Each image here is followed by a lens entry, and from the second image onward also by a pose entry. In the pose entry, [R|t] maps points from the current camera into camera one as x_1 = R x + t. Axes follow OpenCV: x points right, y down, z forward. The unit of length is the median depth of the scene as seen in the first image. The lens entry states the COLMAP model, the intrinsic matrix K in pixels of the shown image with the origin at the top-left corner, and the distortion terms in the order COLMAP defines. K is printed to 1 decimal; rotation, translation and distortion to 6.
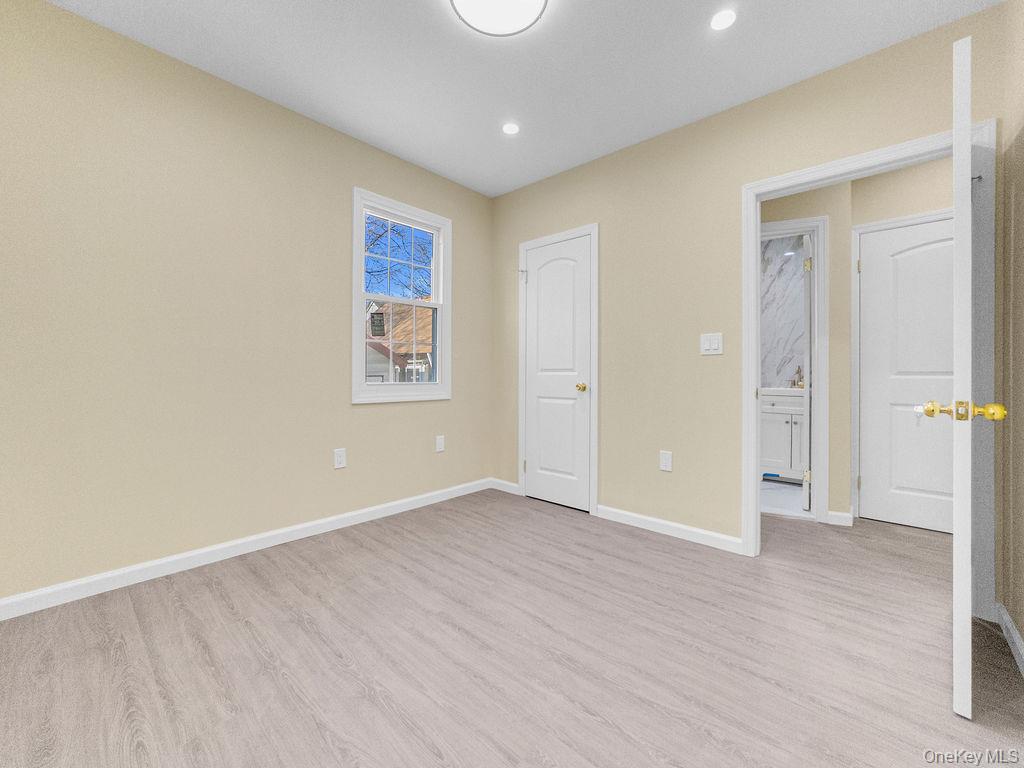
lens RADIAL K [[420.2, 0, 508.7], [0, 420.2, 379.2], [0, 0, 1]] dist [-0.015543, 0.000593]
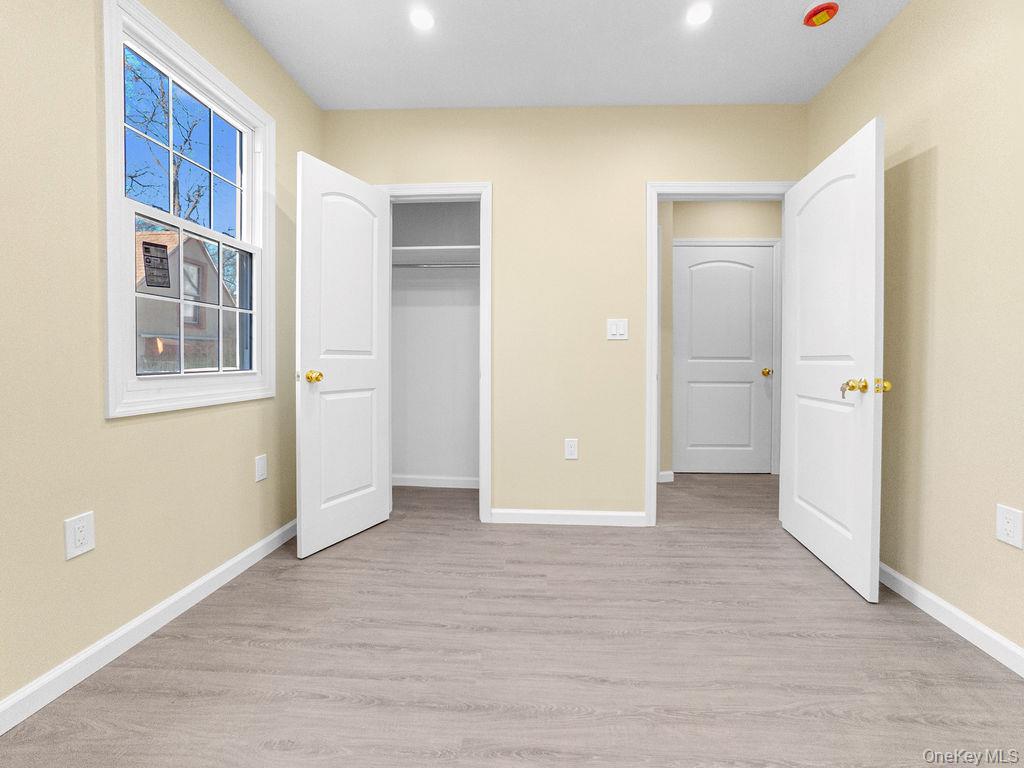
lens RADIAL K [[426.7, 0, 534.2], [0, 426.7, 371.5], [0, 0, 1]] dist [-0.035024, 0.016017]
pose [[0.765921, -0.019612, 0.642635, -0.363293], [0.007393, 0.999737, 0.021699, -0.005167], [-0.642892, -0.011869, 0.765865, 0.354387]]
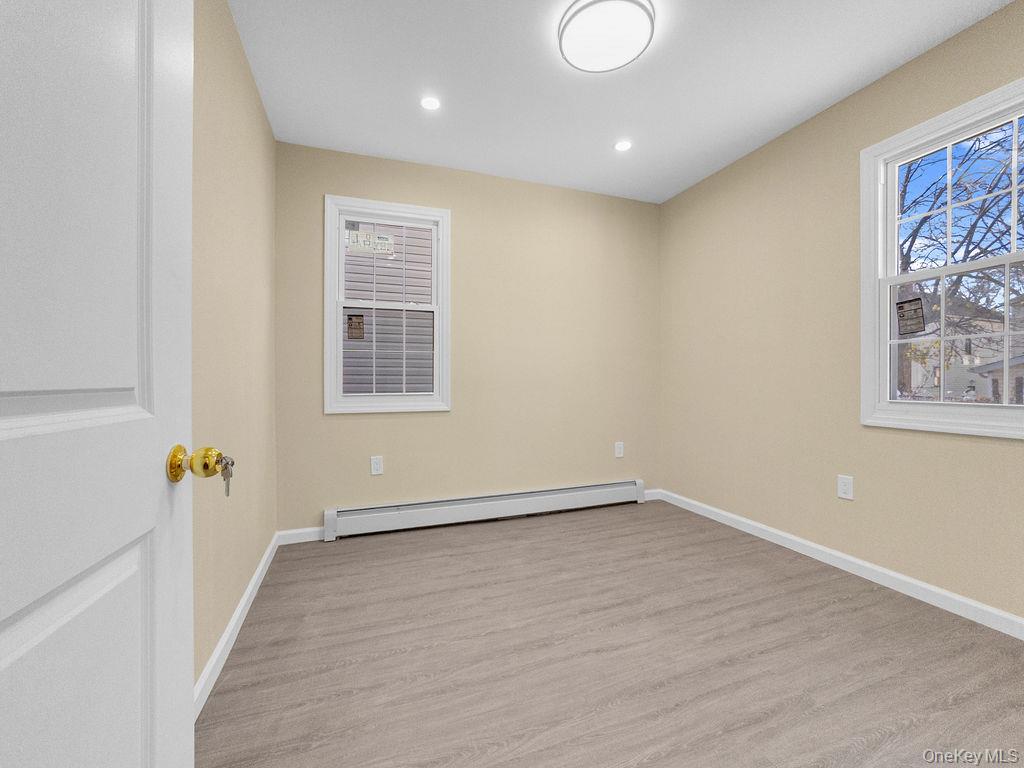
lens RADIAL K [[420.2, 0, 508.7], [0, 420.2, 379.2], [0, 0, 1]] dist [-0.015543, 0.000593]
pose [[-0.454601, -0.004708, -0.890683, 0.766354], [-0.010573, 0.999944, 0.000111, -0.025509], [0.890633, 0.009468, -0.454625, 0.910057]]
